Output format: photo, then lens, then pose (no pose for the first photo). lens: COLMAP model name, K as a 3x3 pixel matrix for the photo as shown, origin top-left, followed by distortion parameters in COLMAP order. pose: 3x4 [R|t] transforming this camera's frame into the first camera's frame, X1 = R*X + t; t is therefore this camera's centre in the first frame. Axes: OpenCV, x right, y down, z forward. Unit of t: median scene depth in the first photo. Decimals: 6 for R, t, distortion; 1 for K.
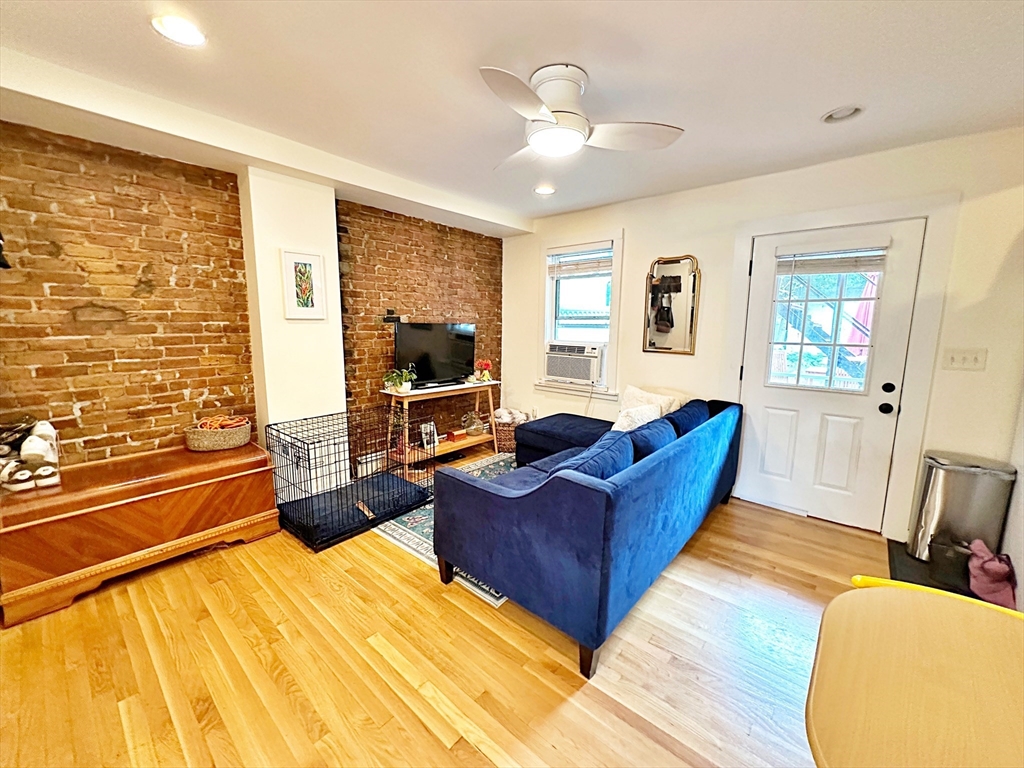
lens RADIAL K [[410.2, 0, 508.0], [0, 410.2, 384.3], [0, 0, 1]] dist [0.000863, -0.000387]
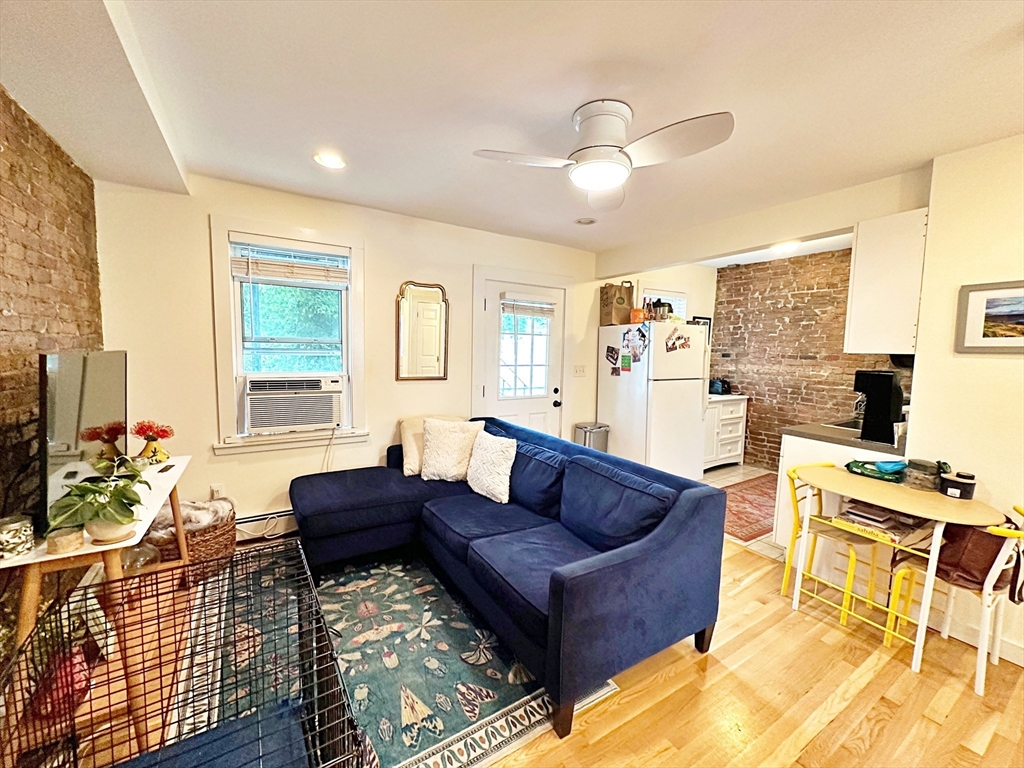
lens RADIAL K [[410.2, 0, 513.7], [0, 410.2, 384.1], [0, 0, 1]] dist [0.000863, -0.000387]
pose [[0.290727, -0.088016, 0.952749, -0.638411], [0.121016, 0.991146, 0.054636, -0.123212], [-0.949122, 0.099414, 0.298804, 0.667081]]
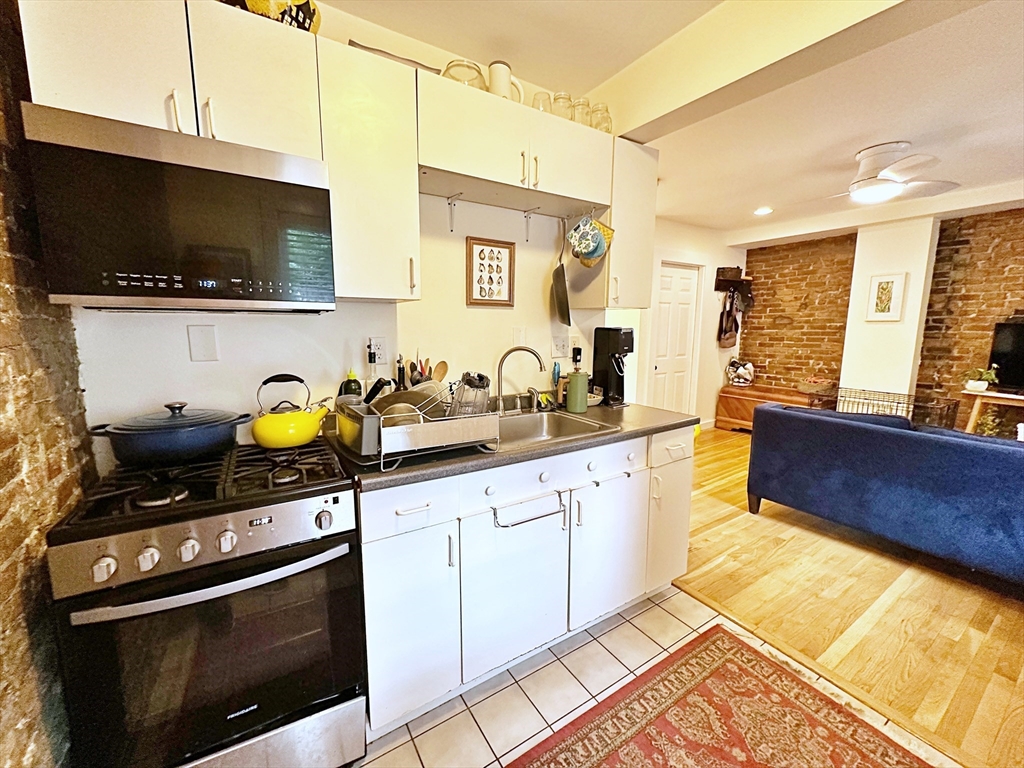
lens RADIAL K [[410.2, 0, 513.9], [0, 410.2, 384.8], [0, 0, 1]] dist [0.000863, -0.000387]
pose [[-0.276483, 0.130614, -0.952101, 1.320894], [-0.146353, 0.973443, 0.176041, -0.008784], [0.949809, 0.188015, -0.250025, 0.204745]]
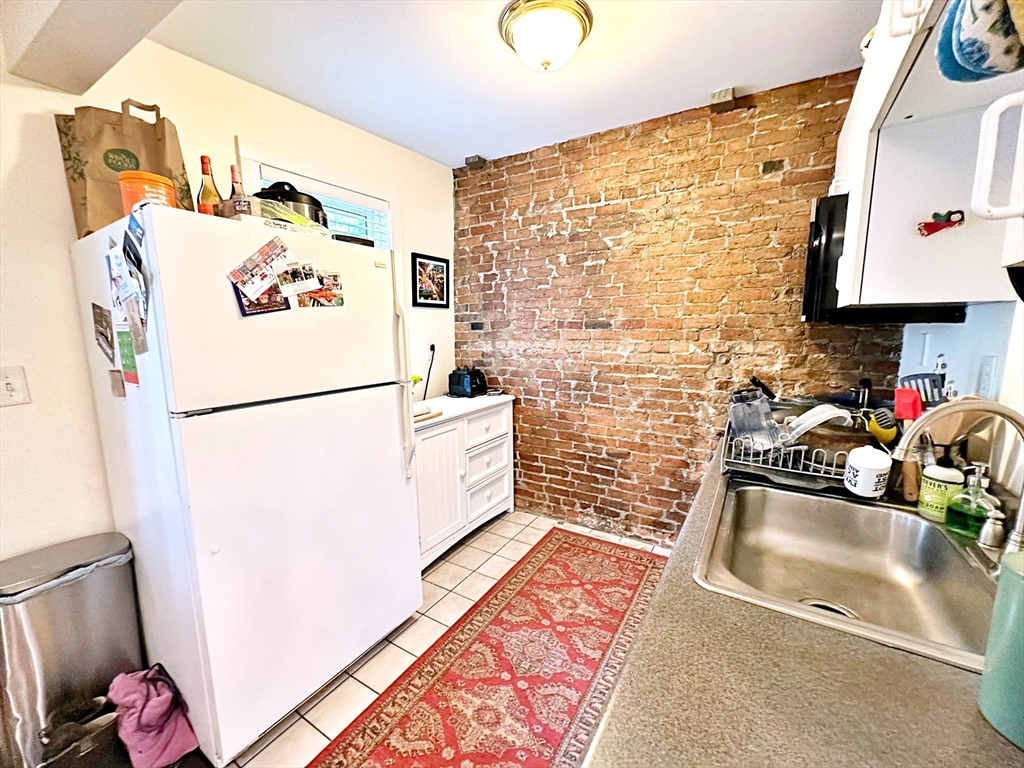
lens RADIAL K [[410.2, 0, 511.9], [0, 410.2, 384.1], [0, 0, 1]] dist [0.000863, -0.000387]
pose [[-0.160787, -0.146227, 0.976097, 0.424392], [0.147653, 0.974271, 0.170275, -0.050100], [-0.975882, 0.171502, -0.135060, 0.355201]]
